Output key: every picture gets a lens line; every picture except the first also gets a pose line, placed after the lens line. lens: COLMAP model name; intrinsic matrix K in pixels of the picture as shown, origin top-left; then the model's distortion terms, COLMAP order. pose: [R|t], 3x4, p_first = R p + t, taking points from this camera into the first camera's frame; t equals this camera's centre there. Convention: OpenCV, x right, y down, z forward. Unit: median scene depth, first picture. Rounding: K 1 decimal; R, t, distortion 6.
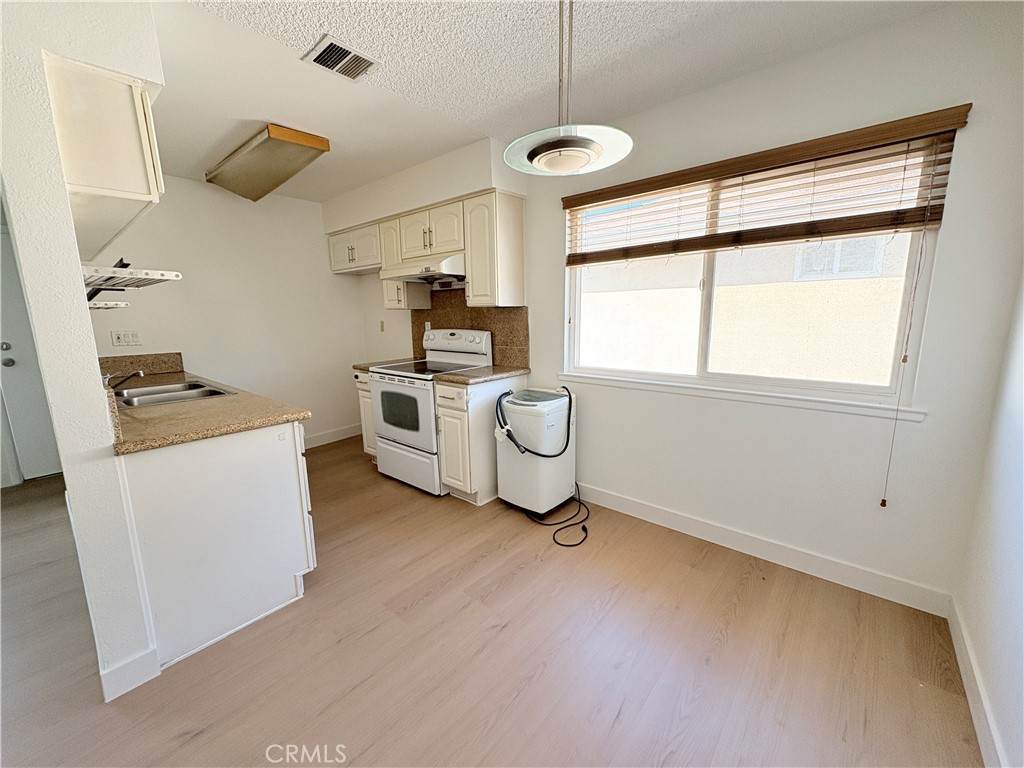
lens RADIAL K [[411.0, 0, 512.0], [0, 411.0, 384.0], [0, 0, 1]] dist [-0.001341, -0.000340]
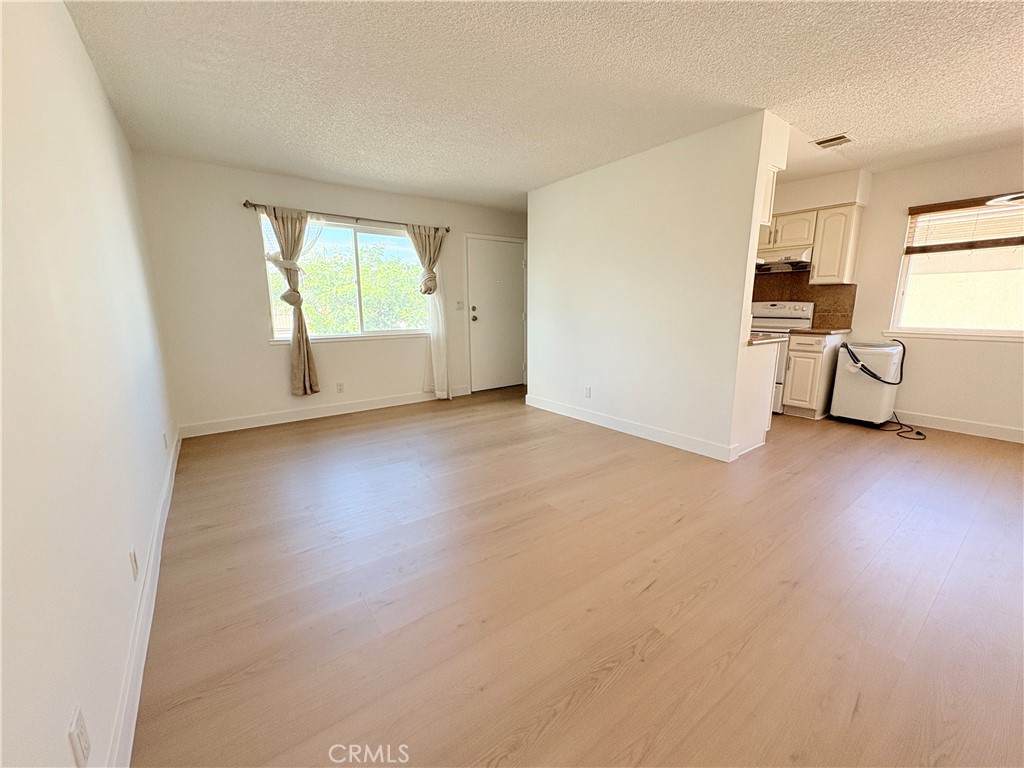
lens RADIAL K [[411.0, 0, 512.0], [0, 411.0, 384.0], [0, 0, 1]] dist [-0.001341, -0.000340]
pose [[0.974455, 0.056474, -0.217368, -0.826963], [-0.052103, 0.998309, 0.025790, 0.187105], [0.218457, -0.013806, 0.975749, -0.668127]]
